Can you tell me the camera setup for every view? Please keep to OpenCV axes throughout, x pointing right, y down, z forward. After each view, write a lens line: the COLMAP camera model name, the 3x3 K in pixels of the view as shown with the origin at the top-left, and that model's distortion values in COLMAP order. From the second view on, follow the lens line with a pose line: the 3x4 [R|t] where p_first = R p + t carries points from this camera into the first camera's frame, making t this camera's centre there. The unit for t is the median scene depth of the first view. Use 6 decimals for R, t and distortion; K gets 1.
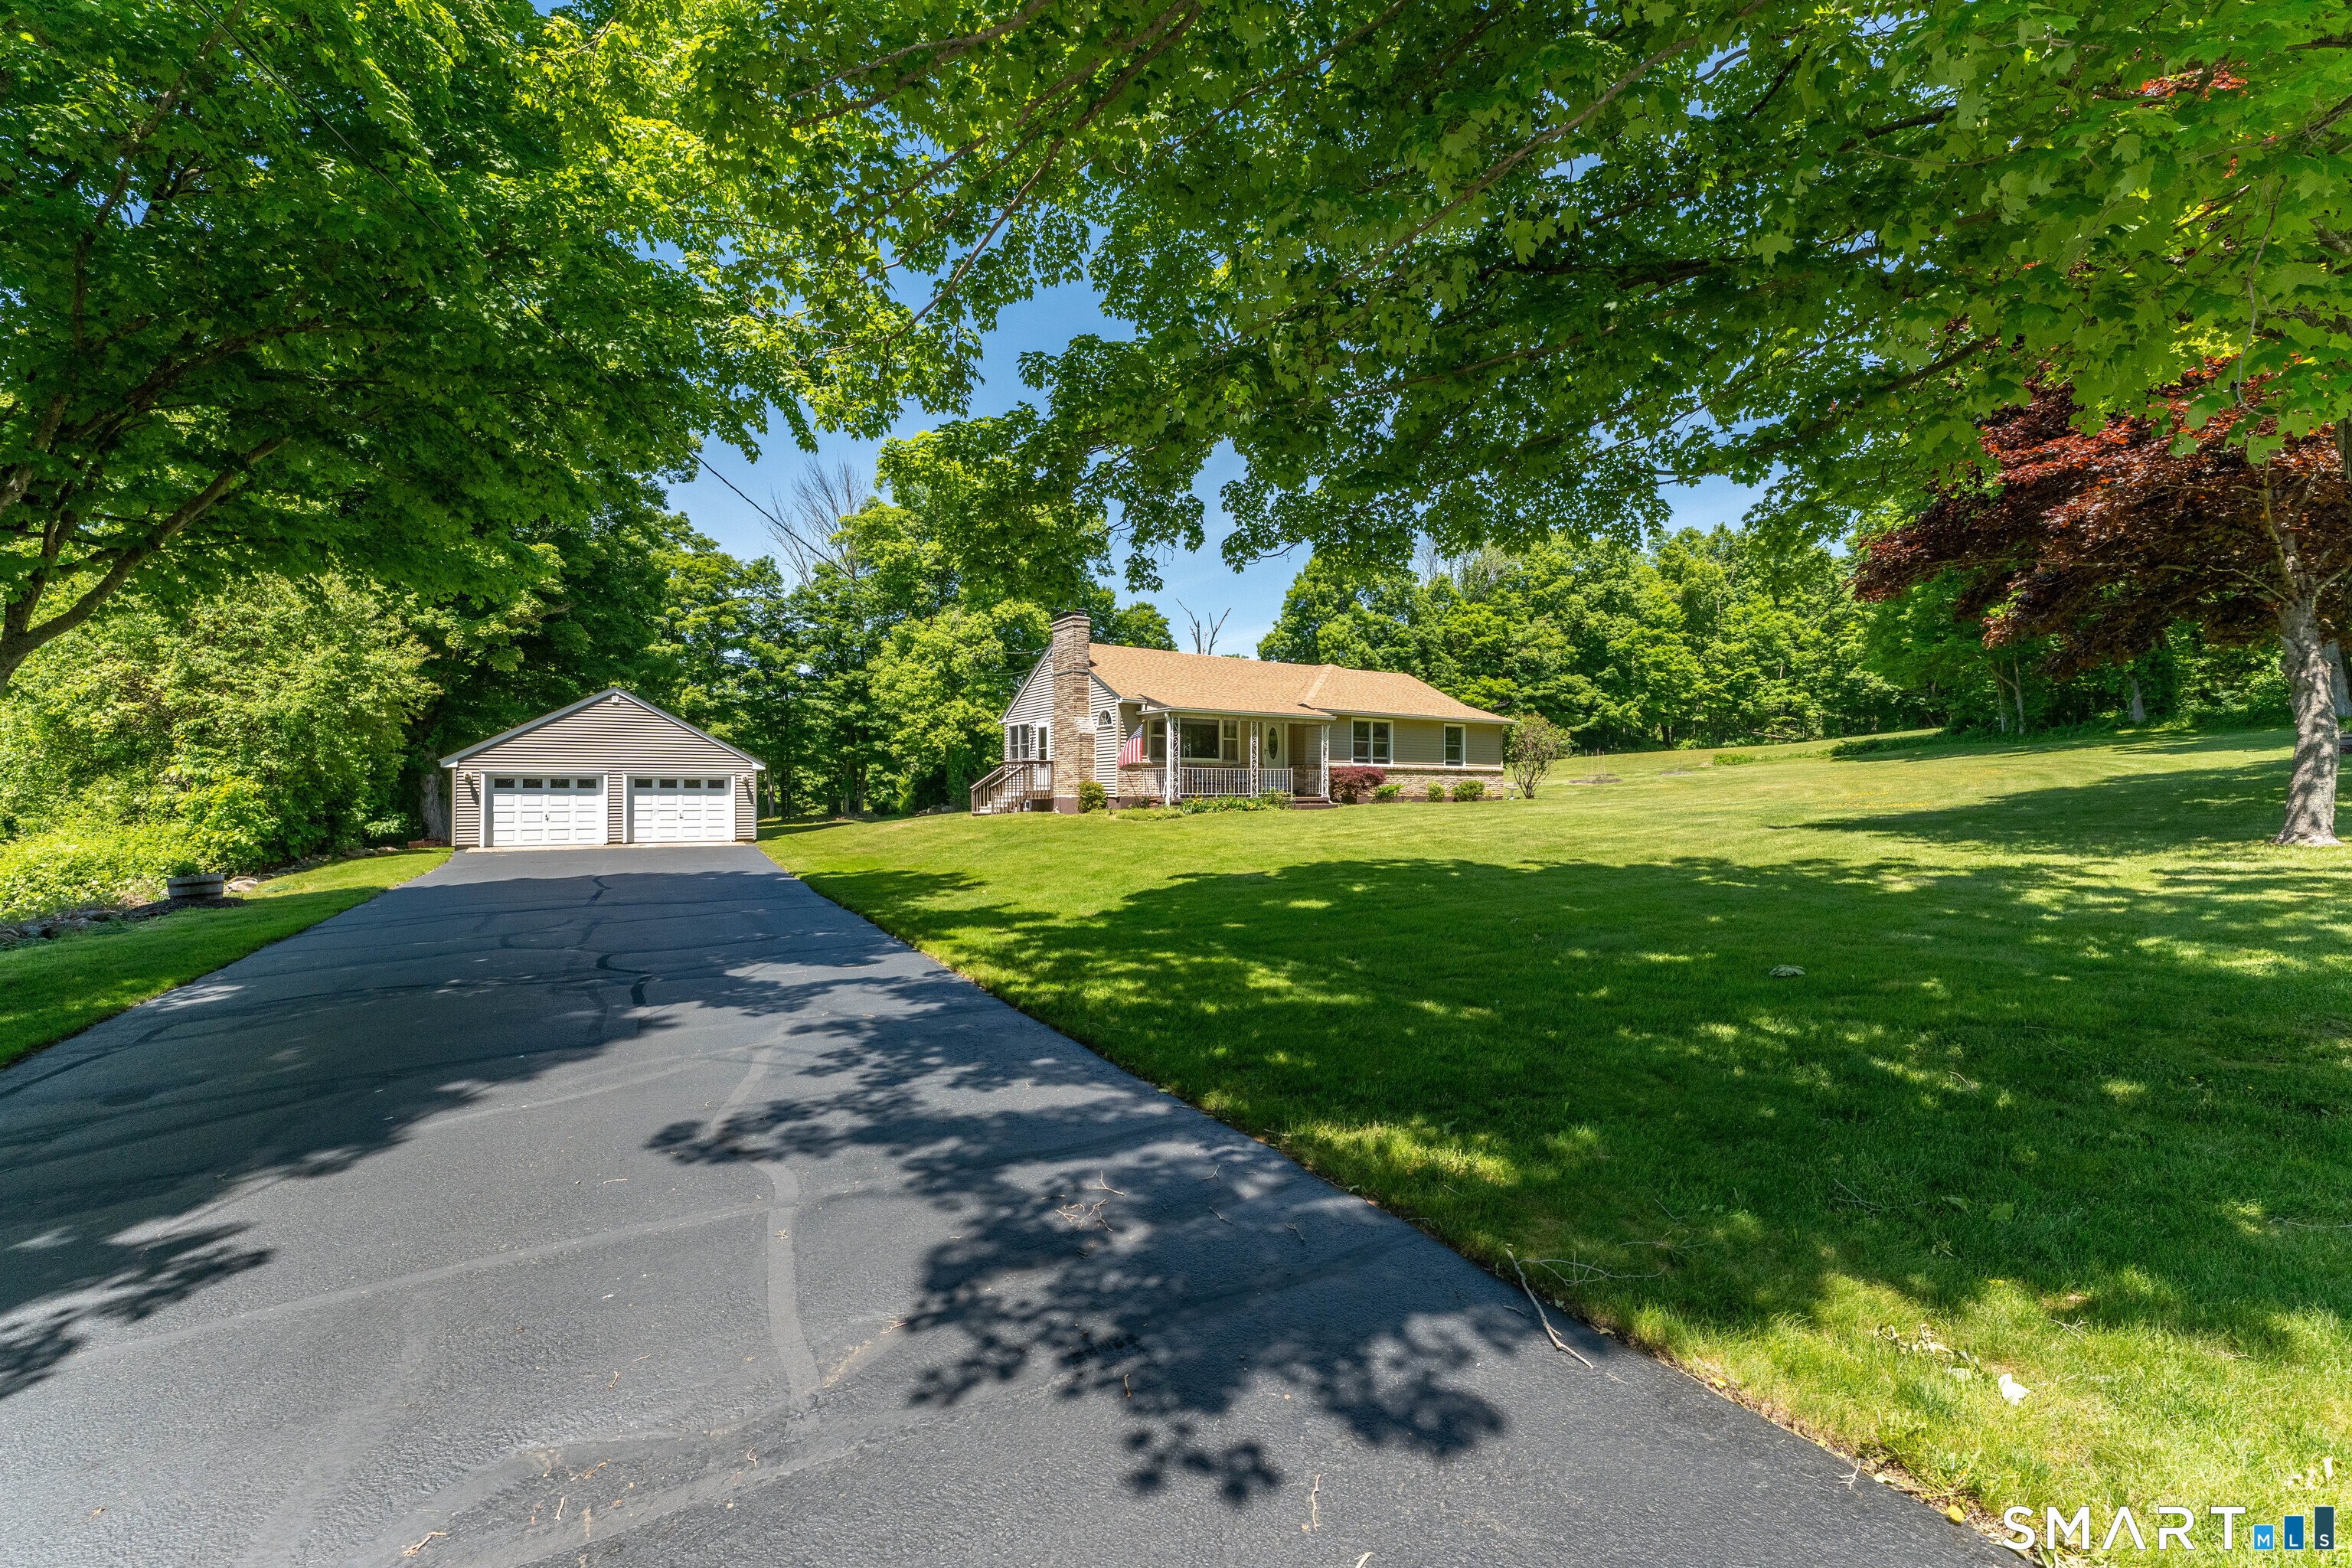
lens RADIAL K [[947.2, 0, 1176.0], [0, 947.2, 784.0], [0, 0, 1]] dist [-0.012808, 0.004956]
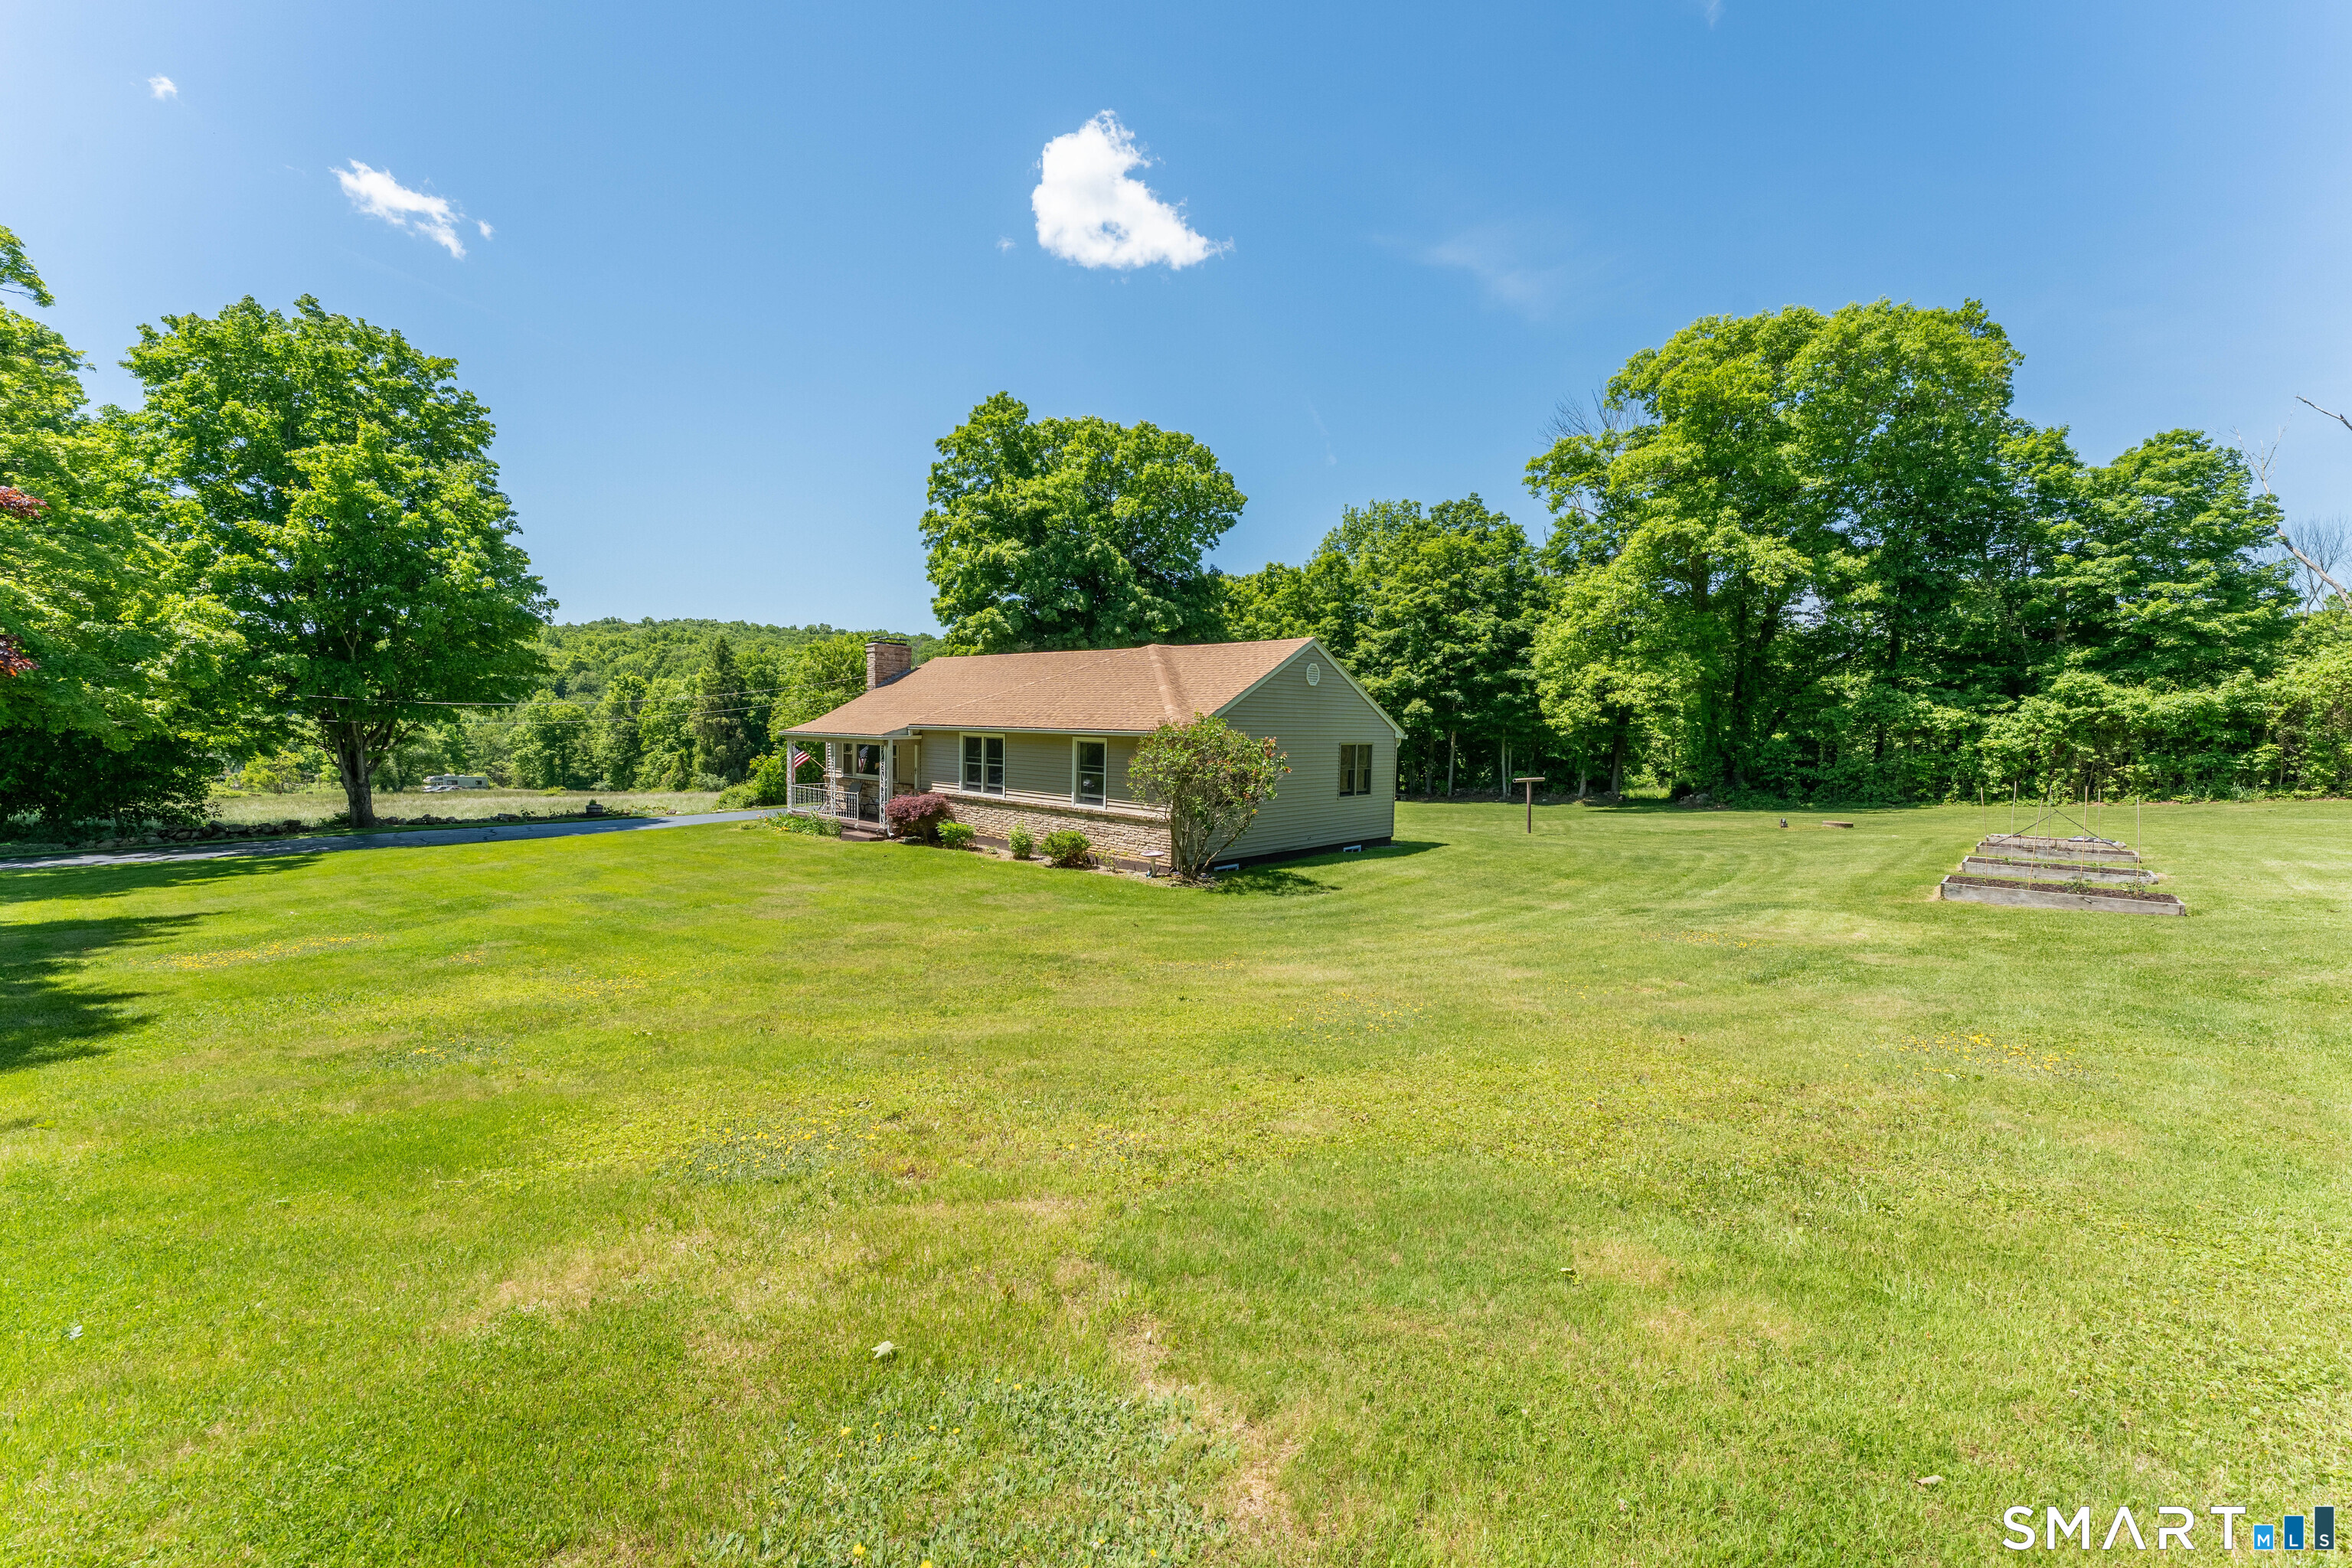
lens RADIAL K [[947.2, 0, 1176.0], [0, 947.2, 784.0], [0, 0, 1]] dist [-0.012808, 0.004956]
pose [[0.236334, 0.069760, -0.969164, 0.468133], [-0.008366, 0.997529, 0.069762, -0.039317], [0.971636, -0.008379, 0.236334, 0.464919]]
